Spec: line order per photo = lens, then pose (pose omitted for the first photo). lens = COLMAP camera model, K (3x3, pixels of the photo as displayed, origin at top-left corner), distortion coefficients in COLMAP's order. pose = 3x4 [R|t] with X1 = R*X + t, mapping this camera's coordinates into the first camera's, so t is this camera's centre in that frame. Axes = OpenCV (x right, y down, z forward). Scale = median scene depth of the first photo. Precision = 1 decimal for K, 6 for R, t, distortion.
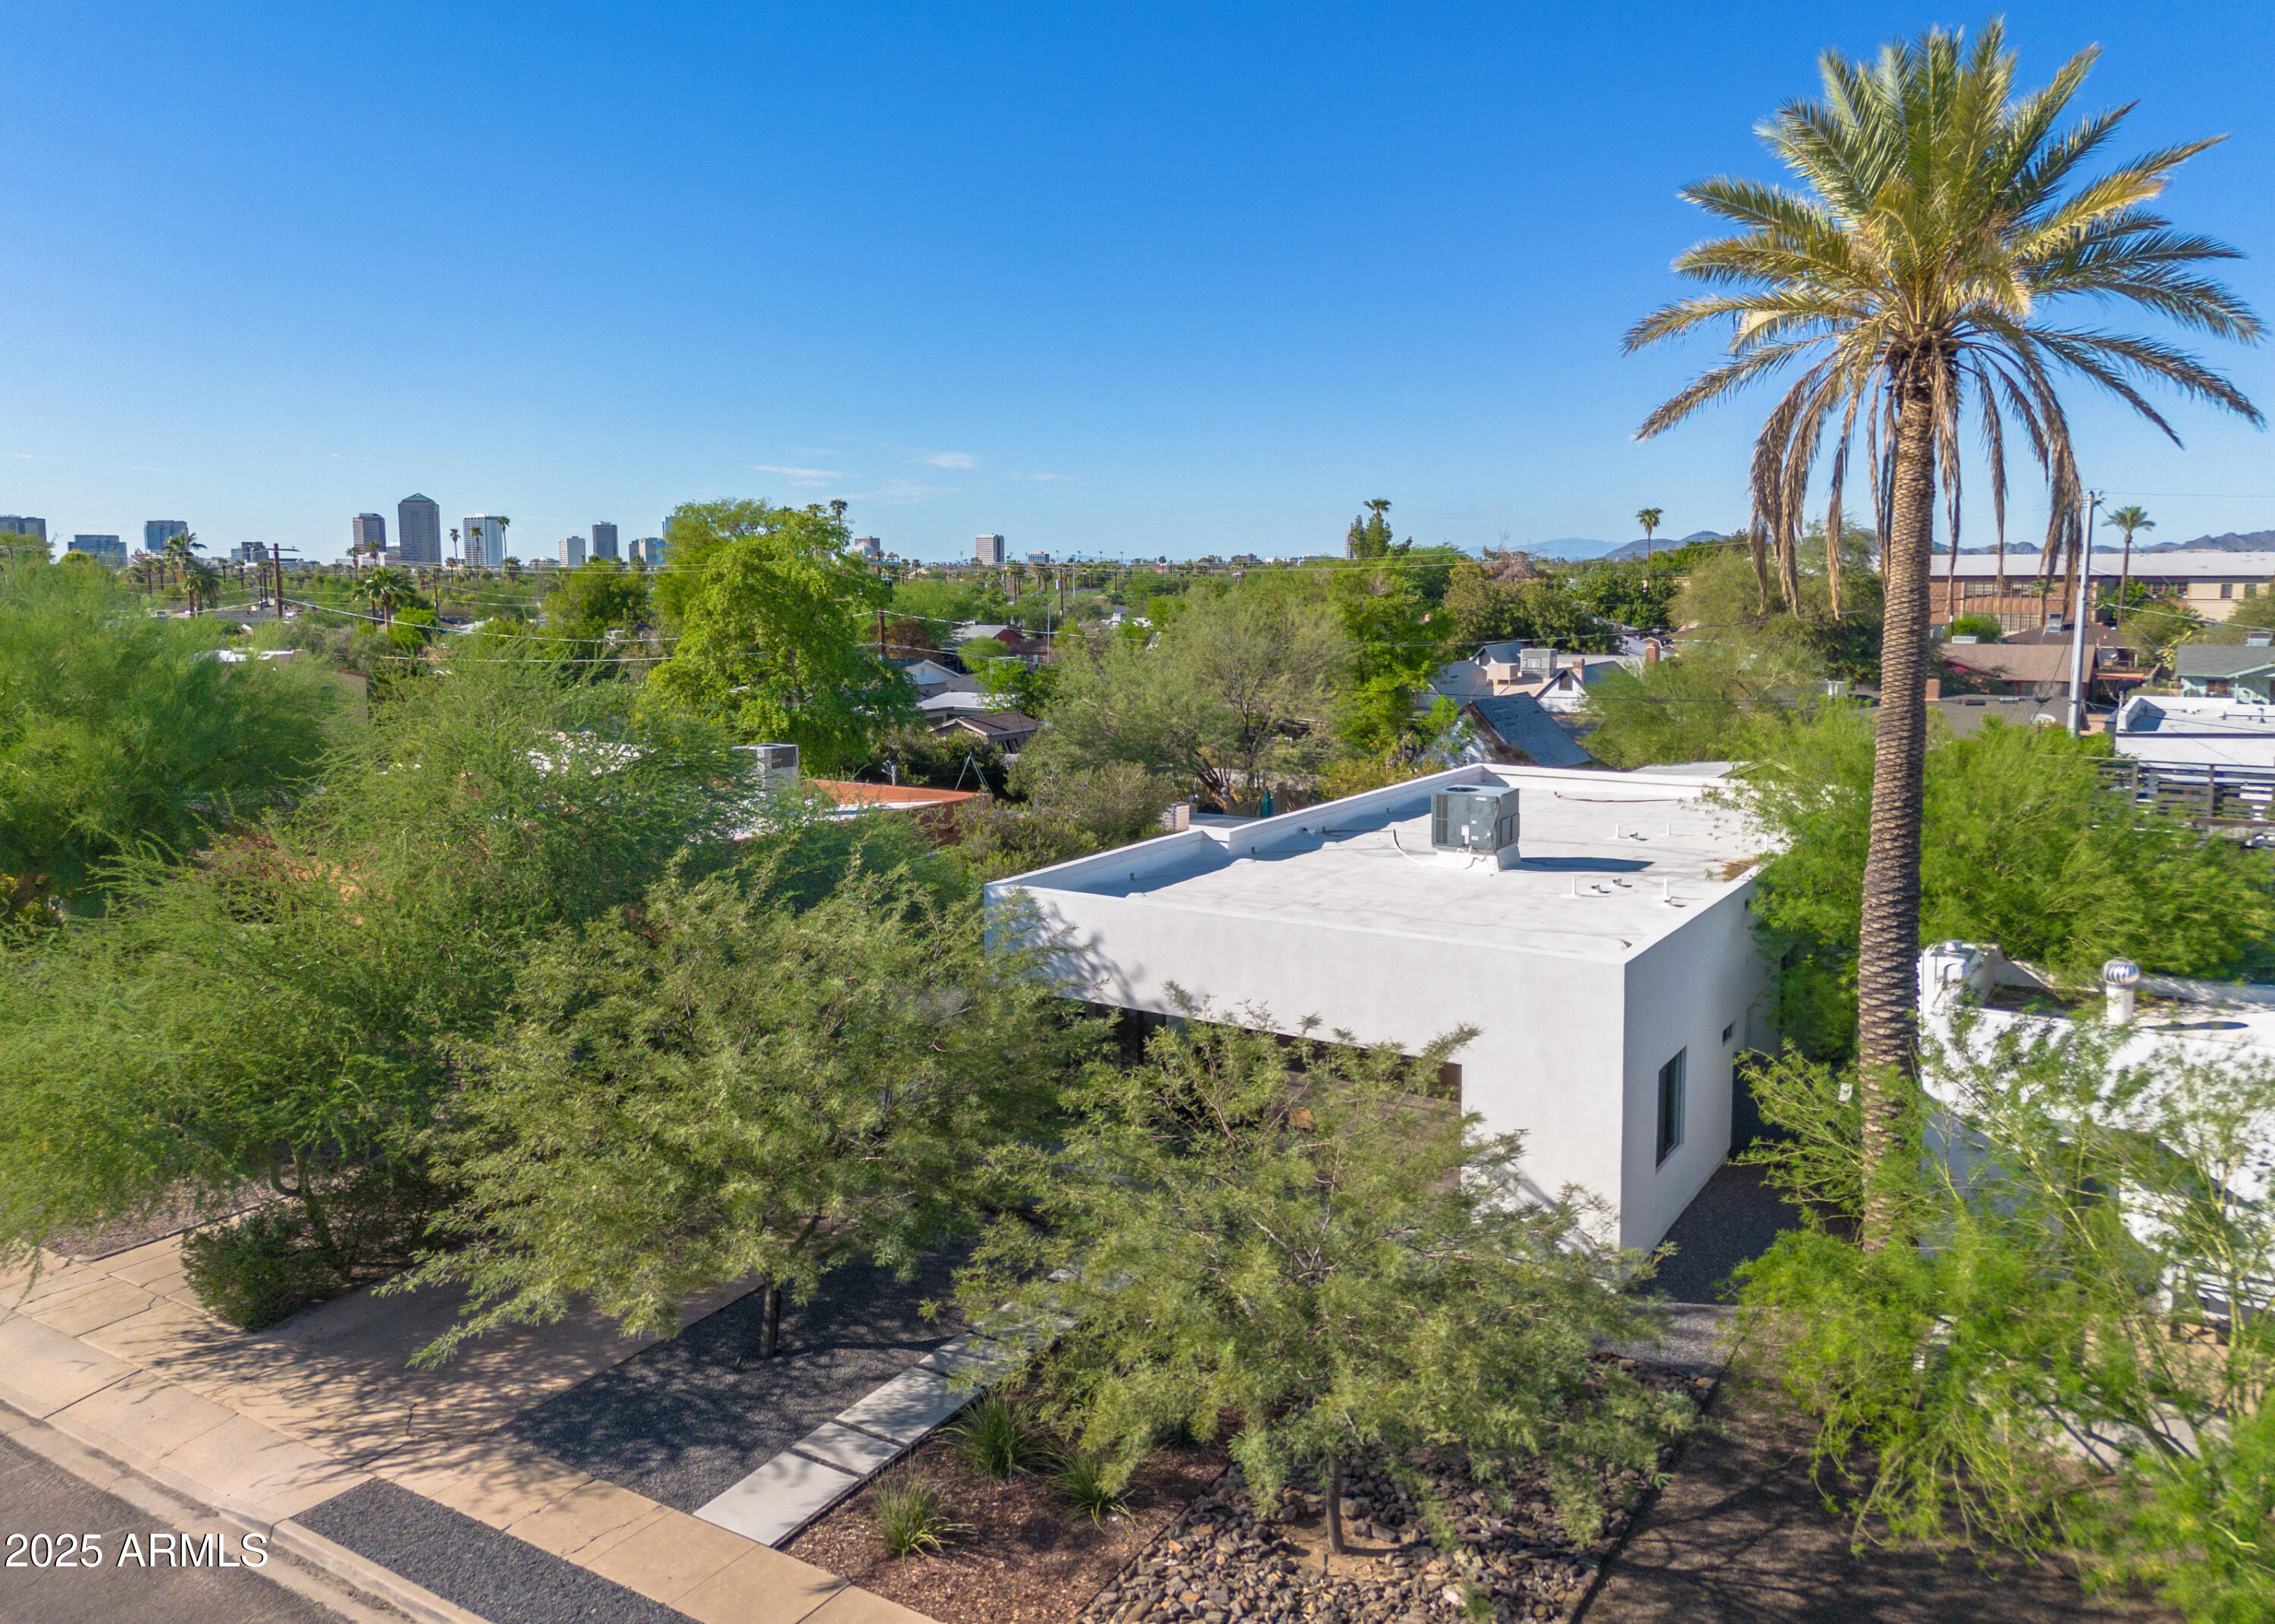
lens RADIAL K [[1598.1, 0, 1136.2], [0, 1598.1, 692.8], [0, 0, 1]] dist [0.021883, -0.003090]
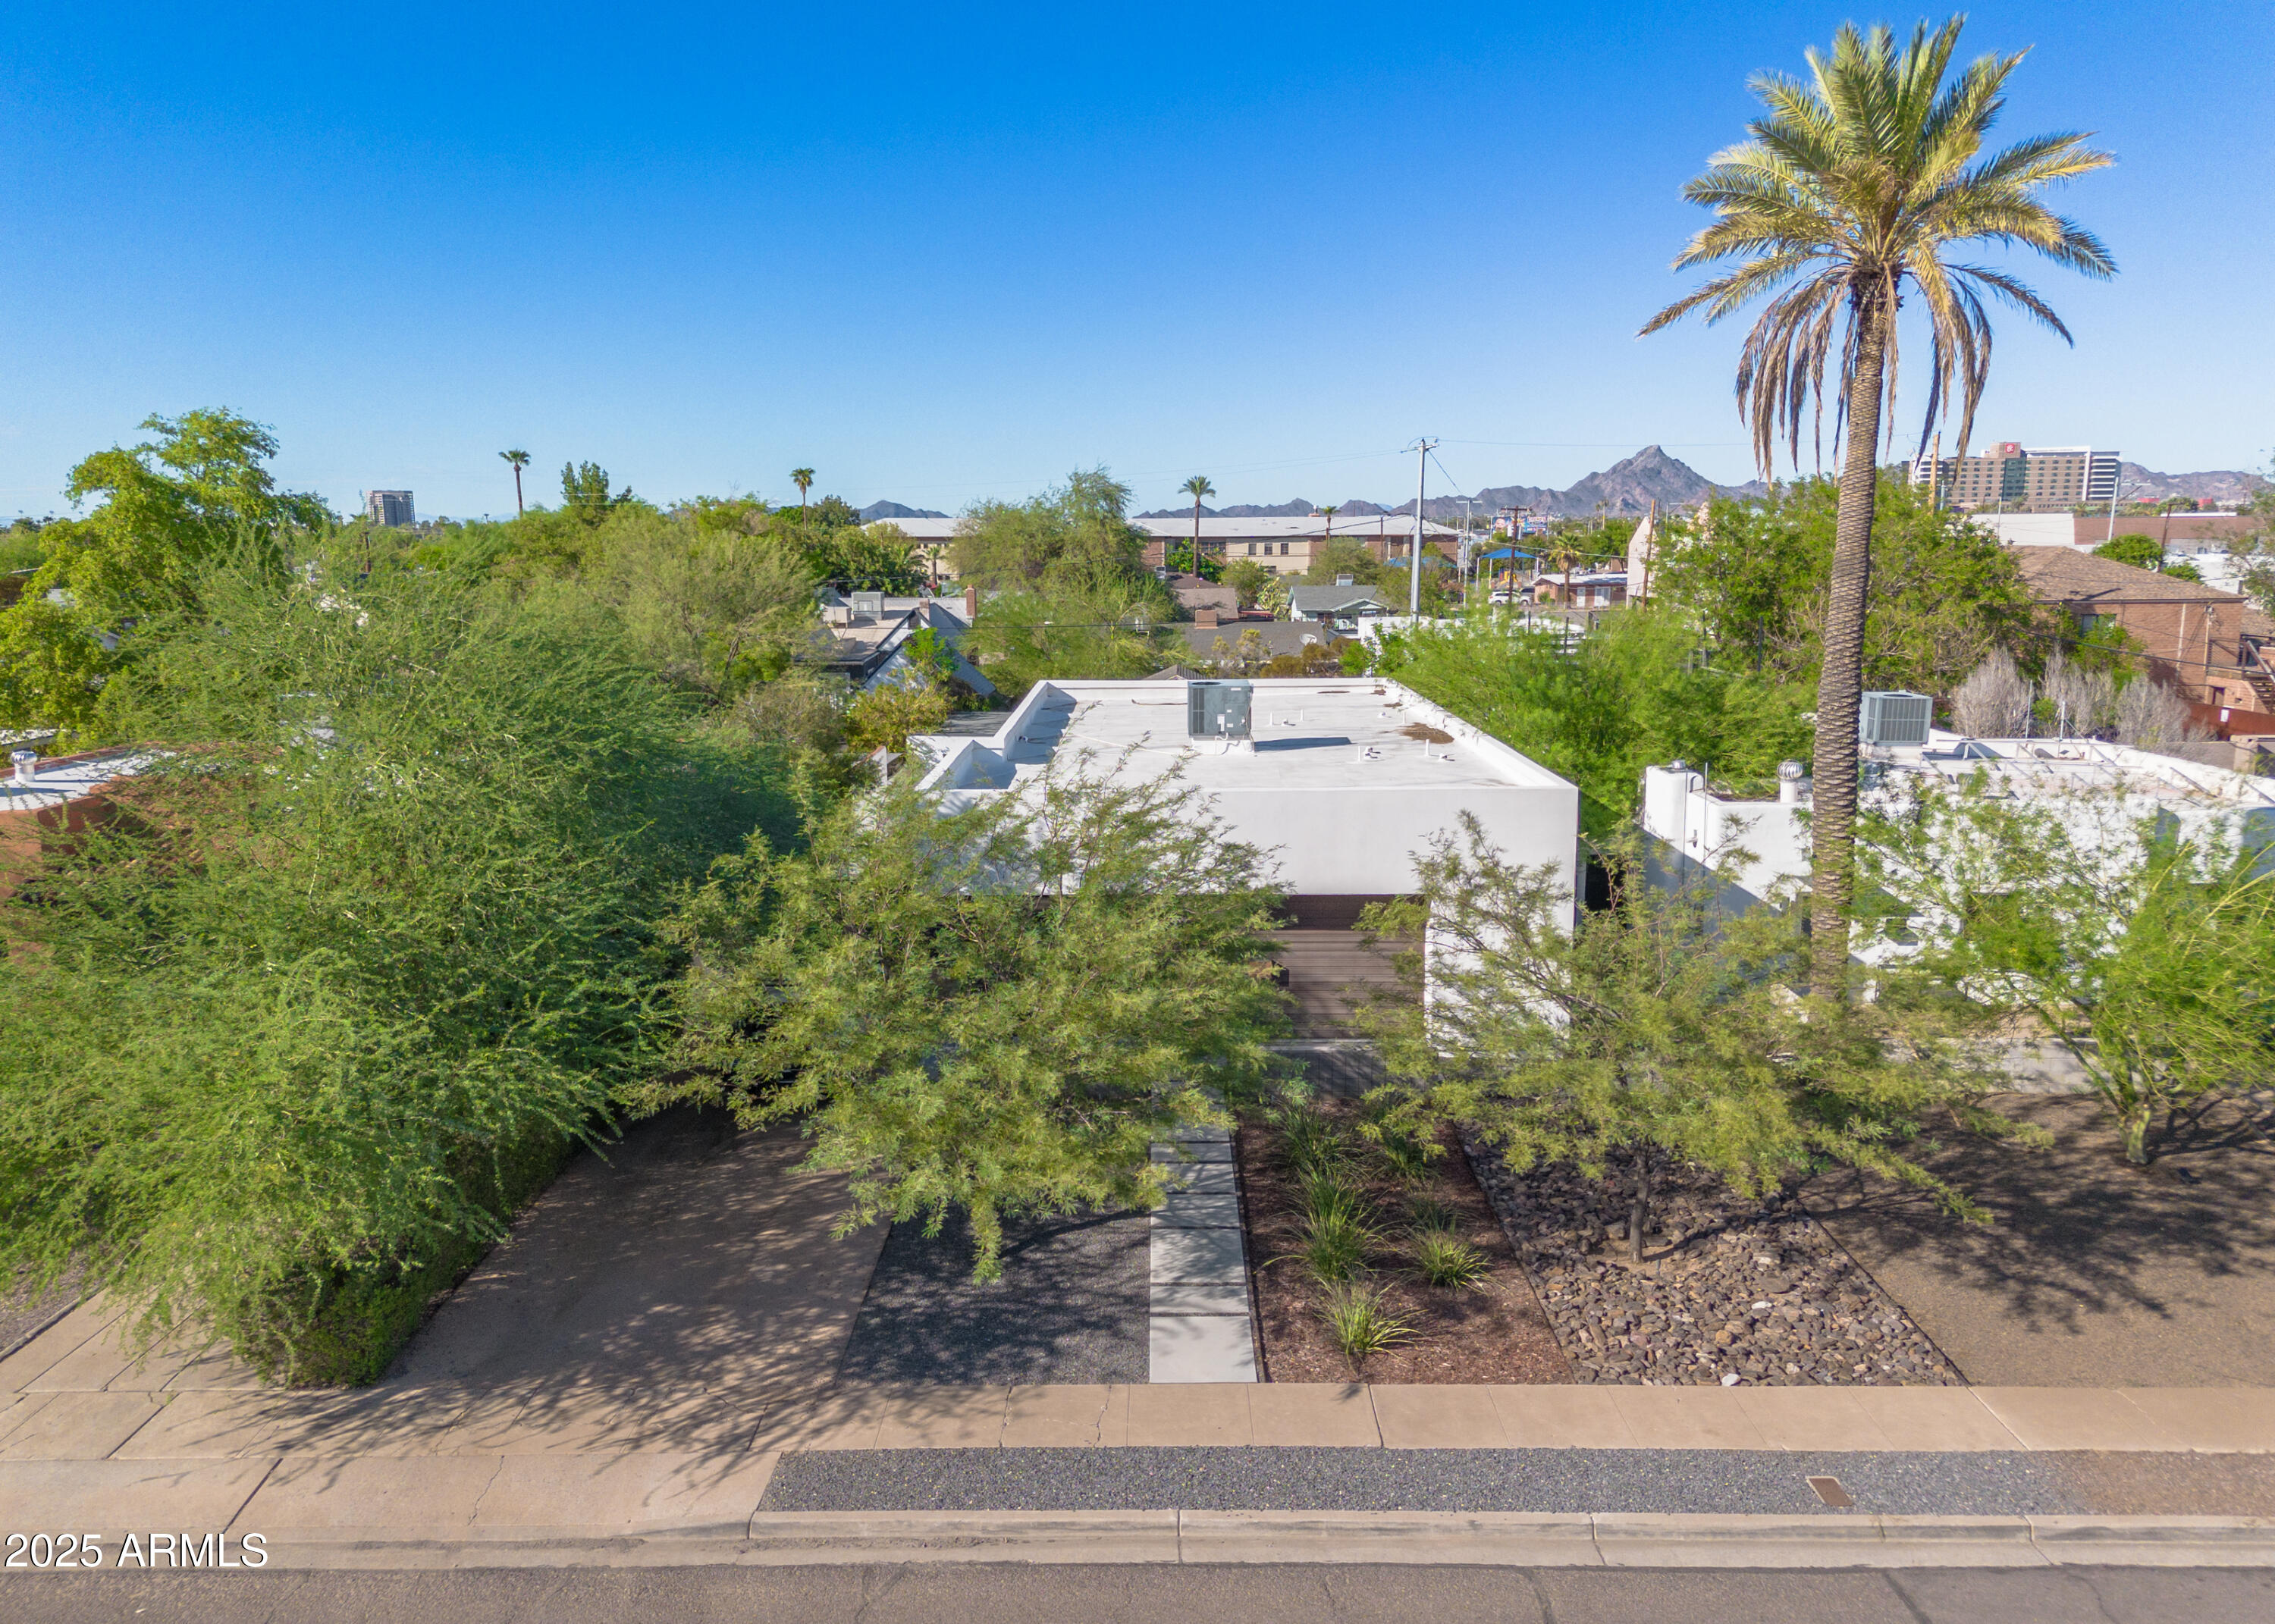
lens RADIAL K [[1571.1, 0, 1137.5], [0, 1571.1, 812.0], [0, 0, 1]] dist [0.025925, 0.000867]
pose [[0.859727, -0.088819, 0.502973, -0.635482], [0.038674, 0.993257, 0.109292, 0.048369], [-0.509288, -0.074509, 0.857364, 0.171462]]
